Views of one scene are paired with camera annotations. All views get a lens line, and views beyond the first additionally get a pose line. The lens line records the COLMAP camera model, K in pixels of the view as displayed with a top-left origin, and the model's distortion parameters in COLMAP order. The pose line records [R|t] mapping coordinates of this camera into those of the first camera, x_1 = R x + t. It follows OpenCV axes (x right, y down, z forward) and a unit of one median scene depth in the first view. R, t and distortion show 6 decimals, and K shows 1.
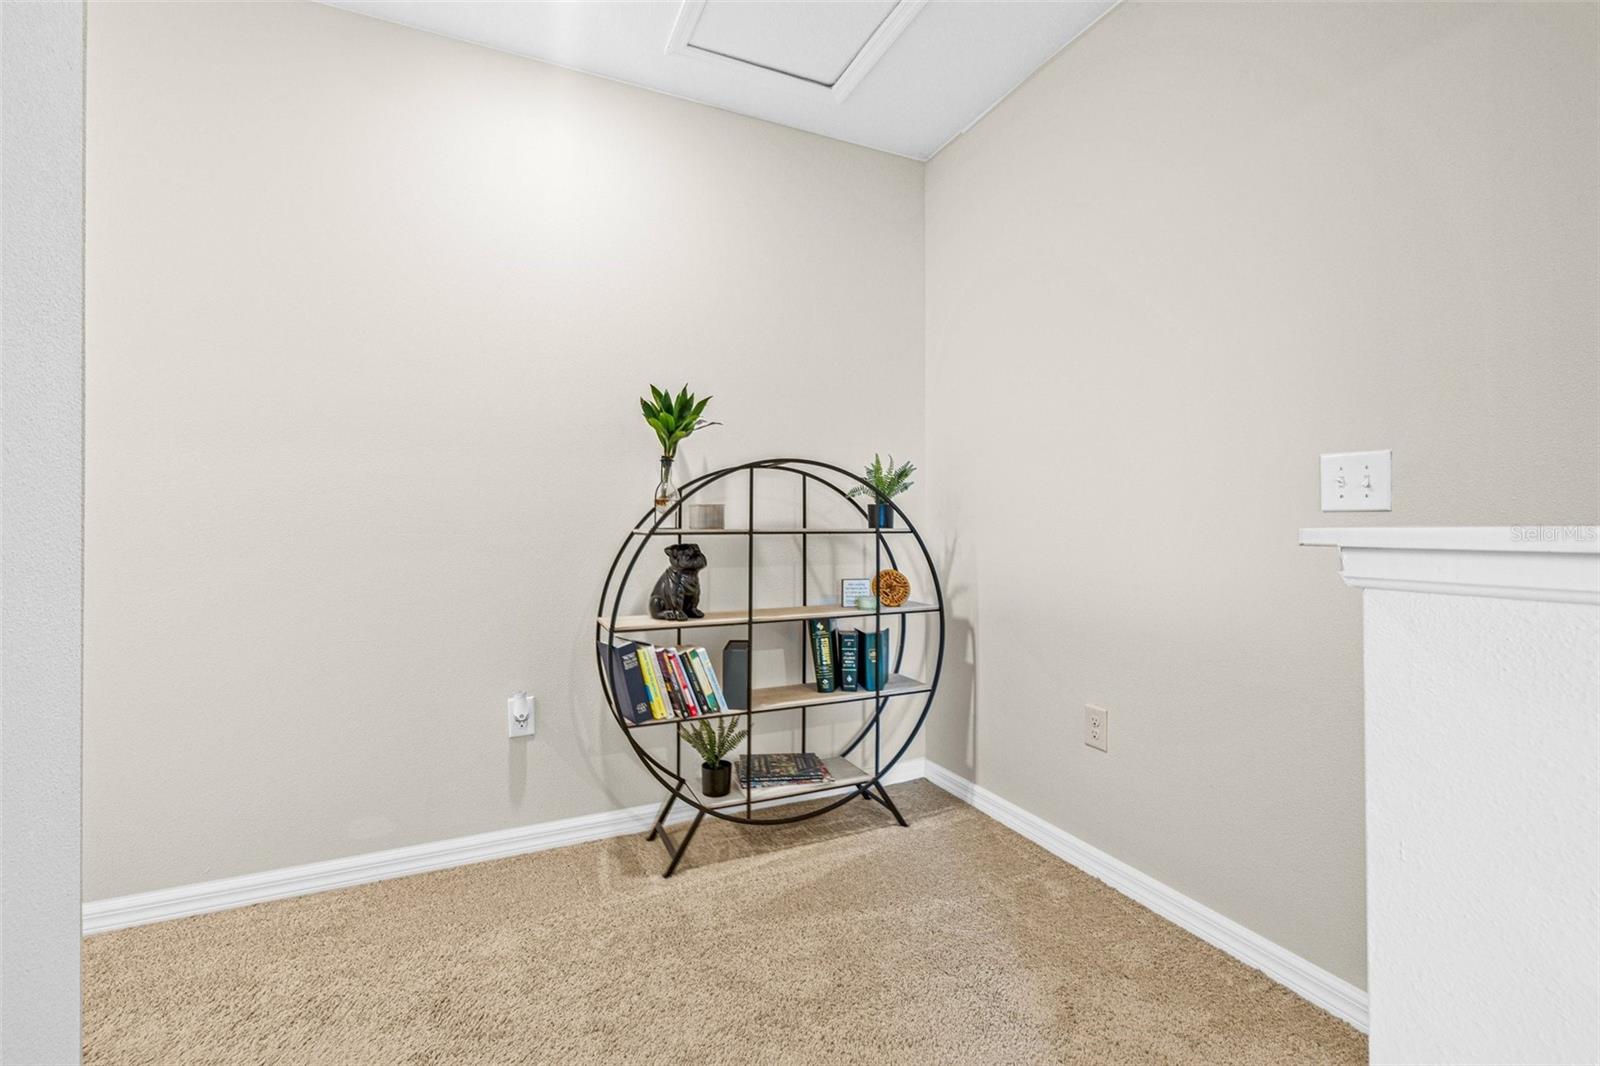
lens RADIAL K [[684.6, 0, 799.3], [0, 684.6, 531.5], [0, 0, 1]] dist [0.002225, -0.000651]
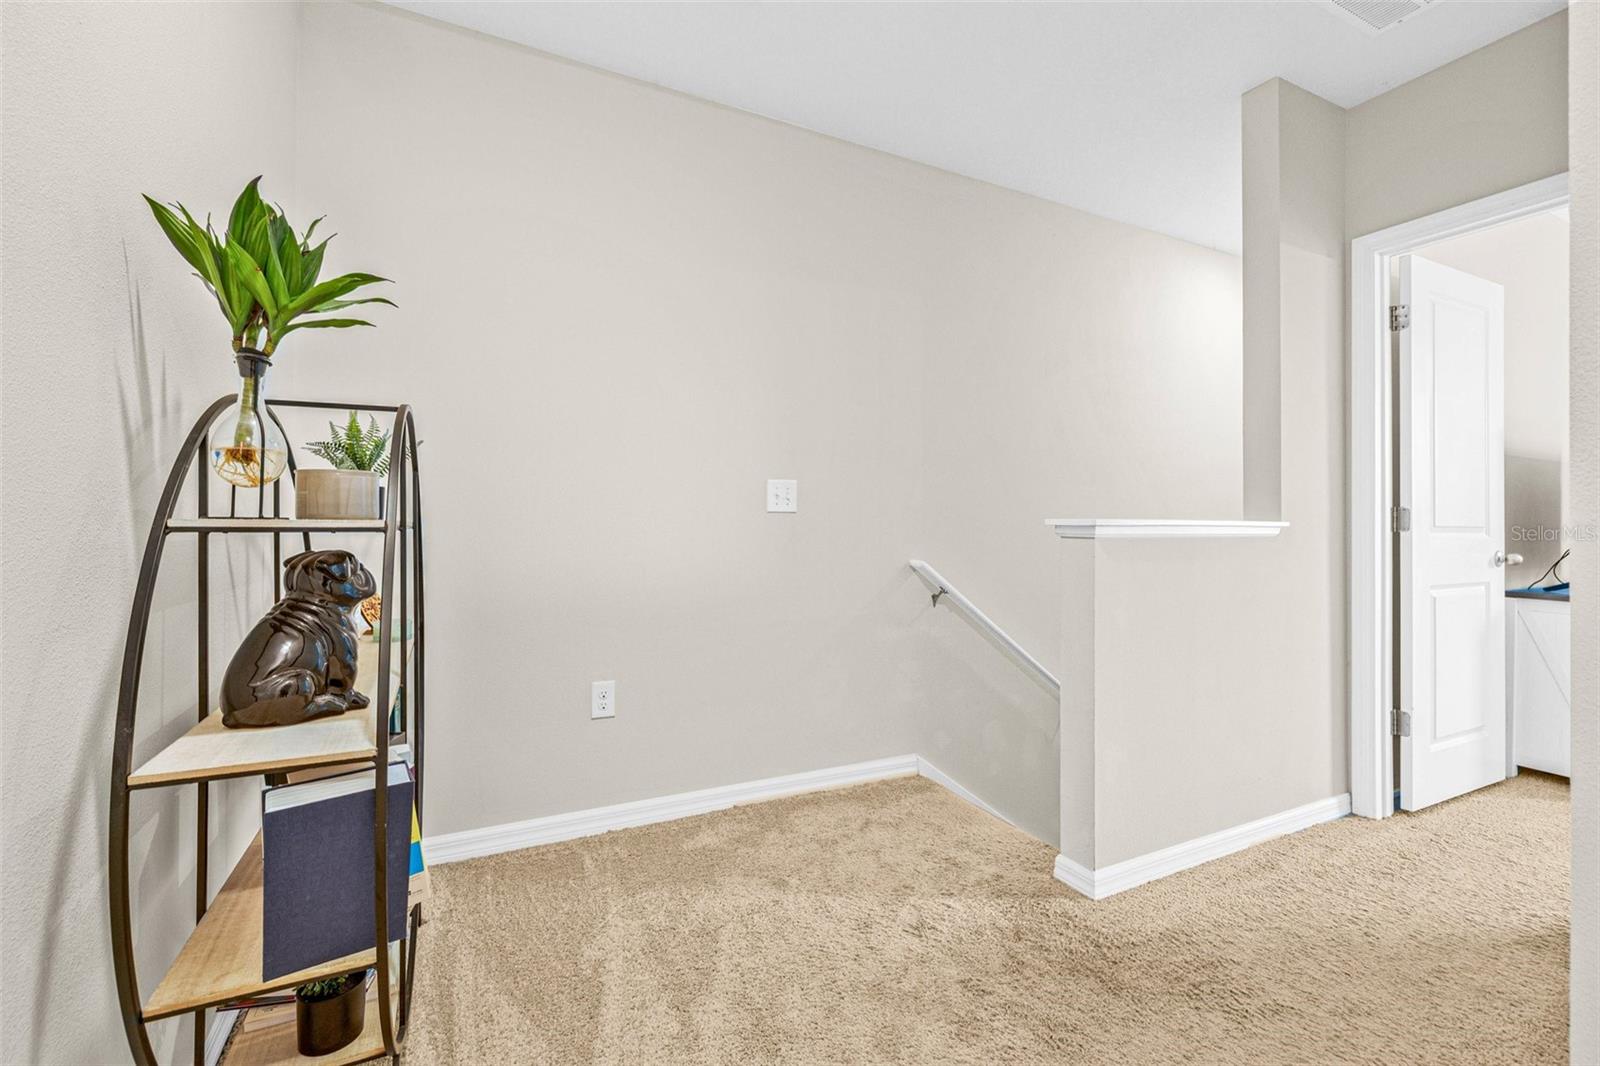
lens RADIAL K [[684.6, 0, 798.0], [0, 684.6, 524.3], [0, 0, 1]] dist [0.002225, -0.000651]
pose [[-0.033402, 0.002043, 0.999440, -0.672646], [0.011031, 0.999938, -0.001675, 0.003652], [-0.999381, 0.010968, -0.033423, 0.683407]]
